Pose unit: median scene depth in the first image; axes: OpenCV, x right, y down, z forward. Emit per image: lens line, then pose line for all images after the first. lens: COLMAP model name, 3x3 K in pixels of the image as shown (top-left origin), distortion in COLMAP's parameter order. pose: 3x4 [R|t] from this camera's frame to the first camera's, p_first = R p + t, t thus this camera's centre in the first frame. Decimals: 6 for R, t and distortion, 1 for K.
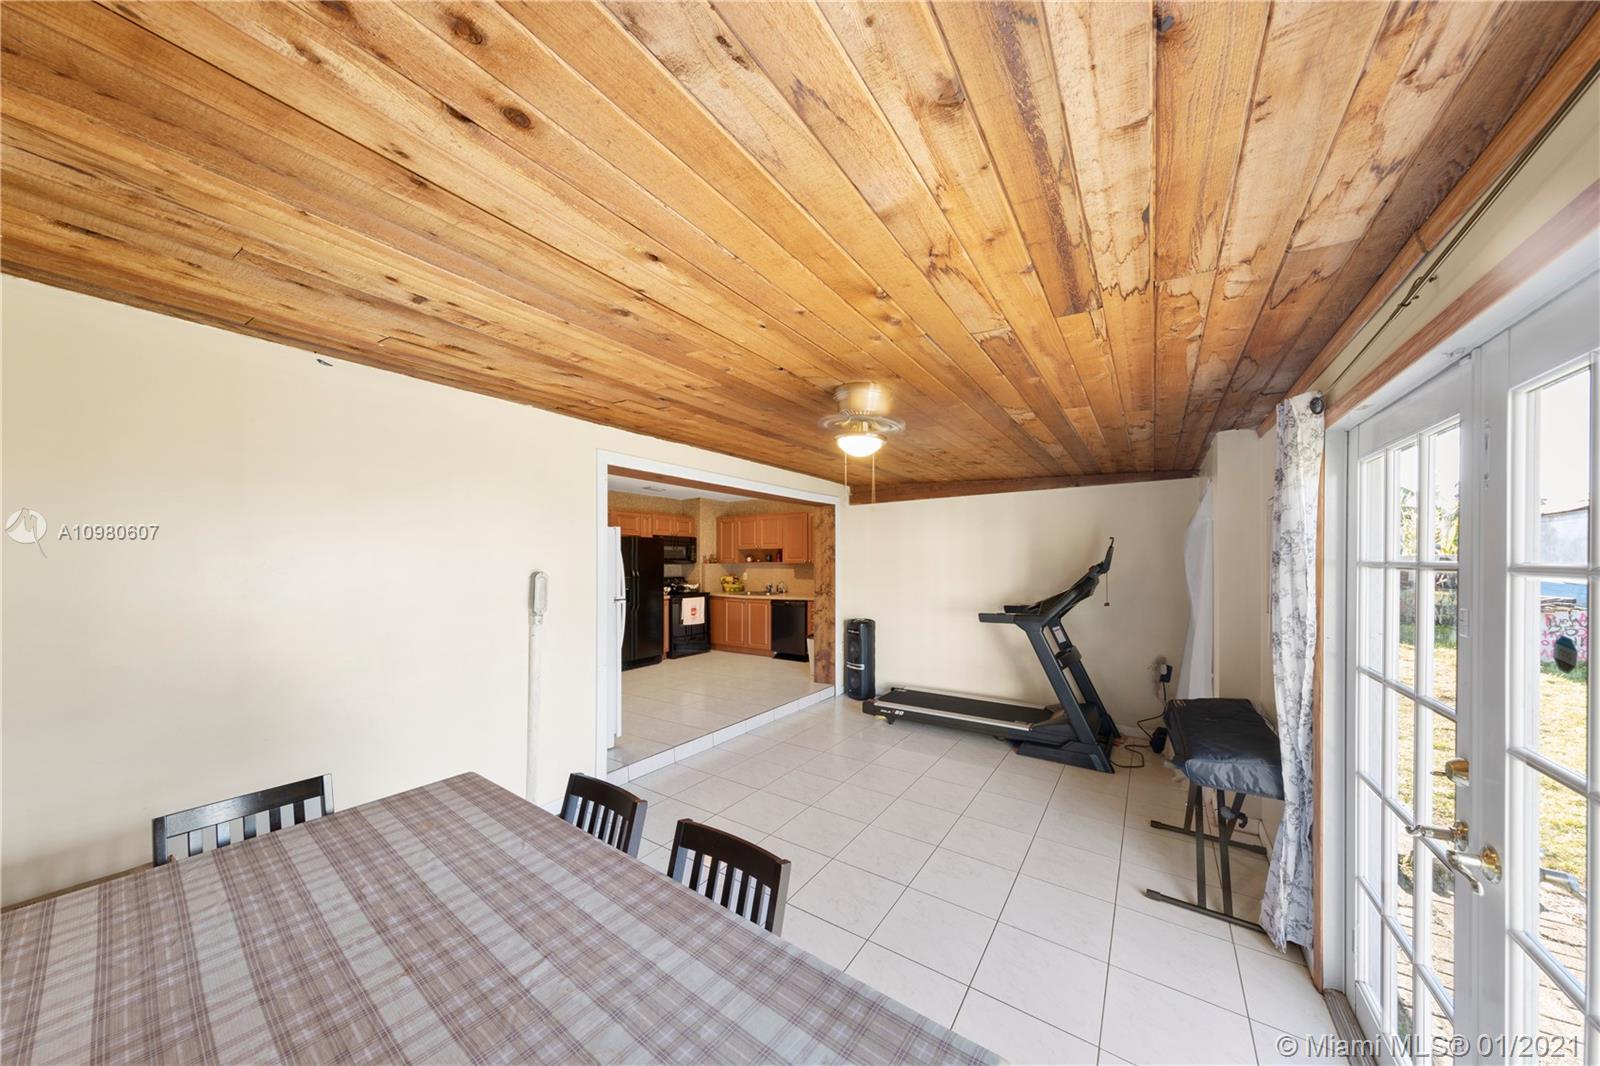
lens RADIAL K [[514.4, 0, 803.2], [0, 514.4, 566.7], [0, 0, 1]] dist [0.000073, -0.000030]
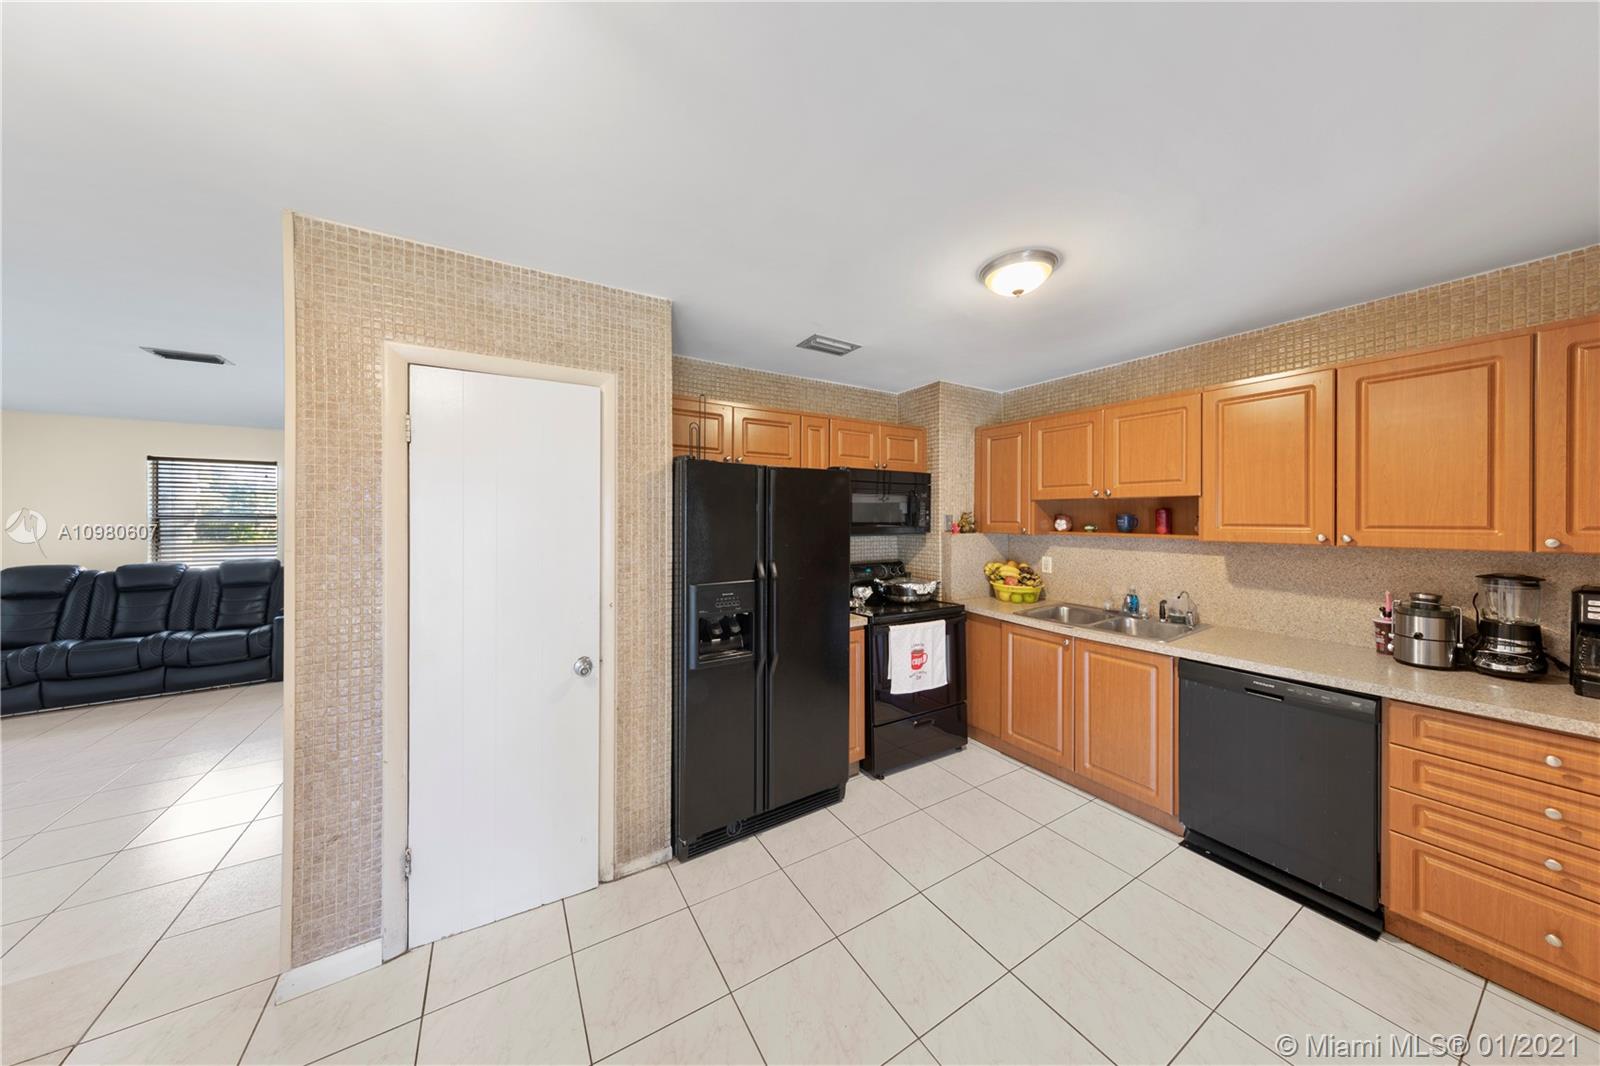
lens RADIAL K [[499.5, 0, 801.2], [0, 499.5, 520.0], [0, 0, 1]] dist [-0.000600, -0.000079]
pose [[0.908241, 0.006031, -0.418404, -0.132199], [-0.005088, 0.999981, 0.003369, -0.018958], [0.418416, -0.000931, 0.908255, 0.580361]]
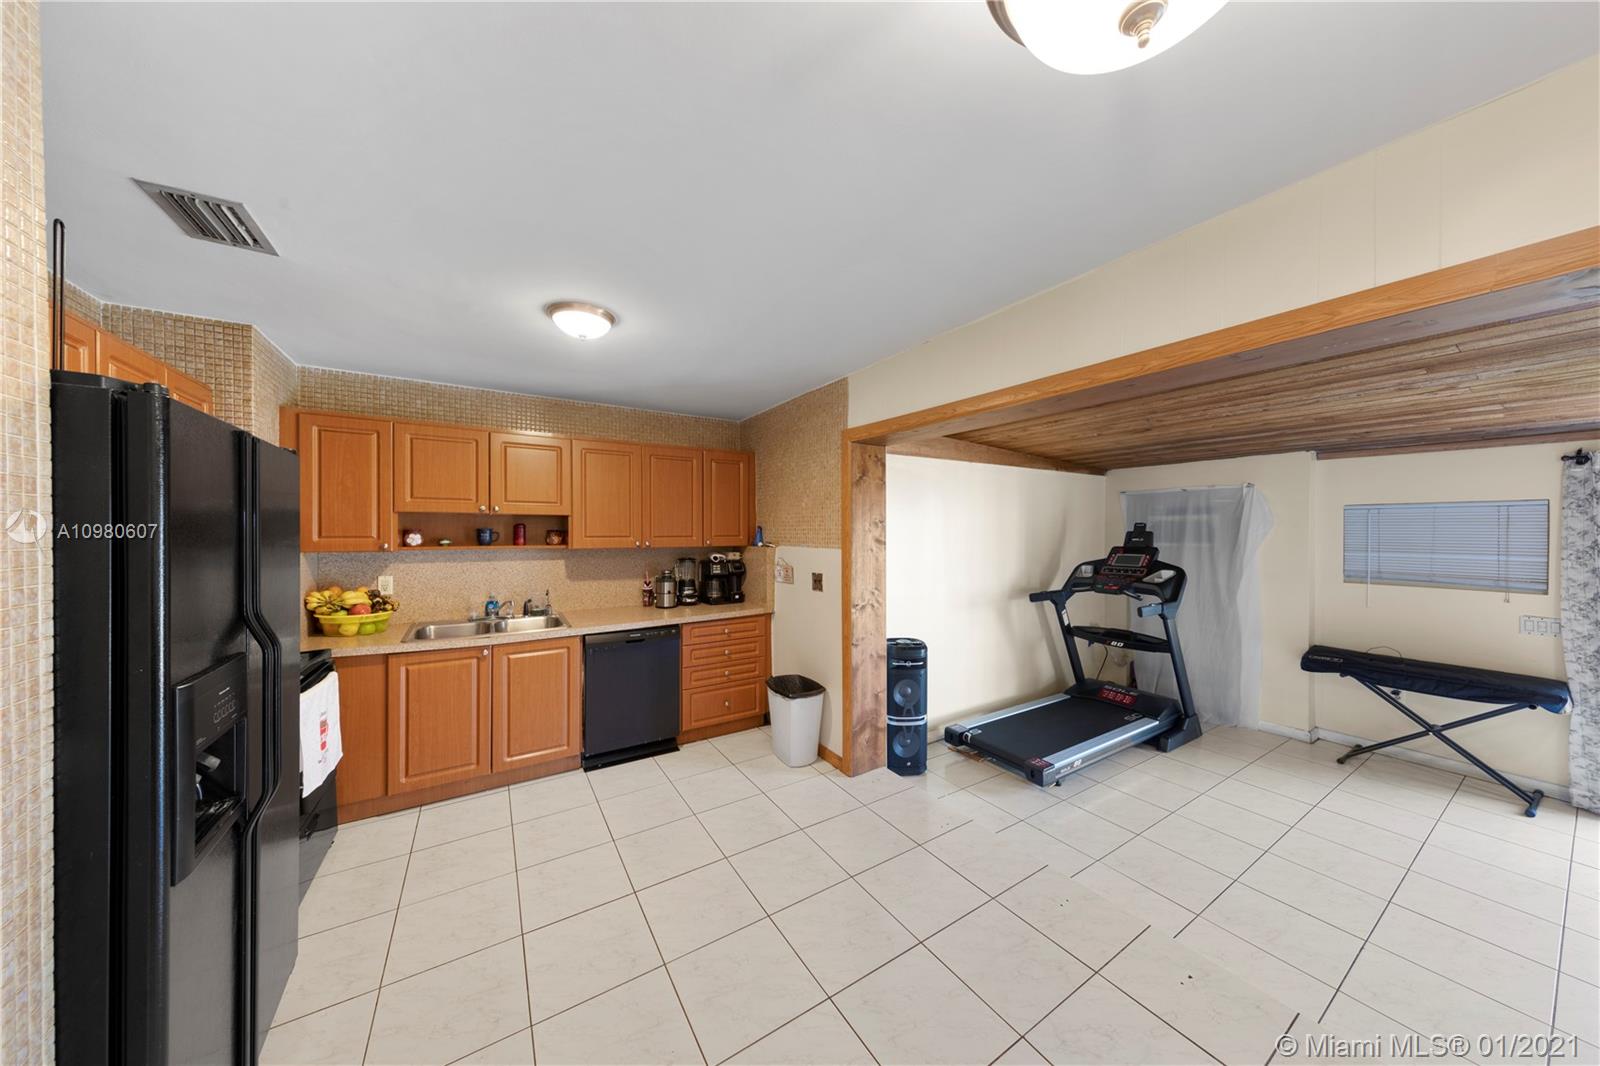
lens RADIAL K [[503.0, 0, 800.0], [0, 503.0, 533.0], [0, 0, 1]] dist [0.000775, -0.000003]
pose [[0.403336, 0.000529, 0.915052, -0.342951], [0.002365, 0.999996, -0.001621, -0.018383], [-0.915049, 0.002818, 0.403333, 0.618846]]
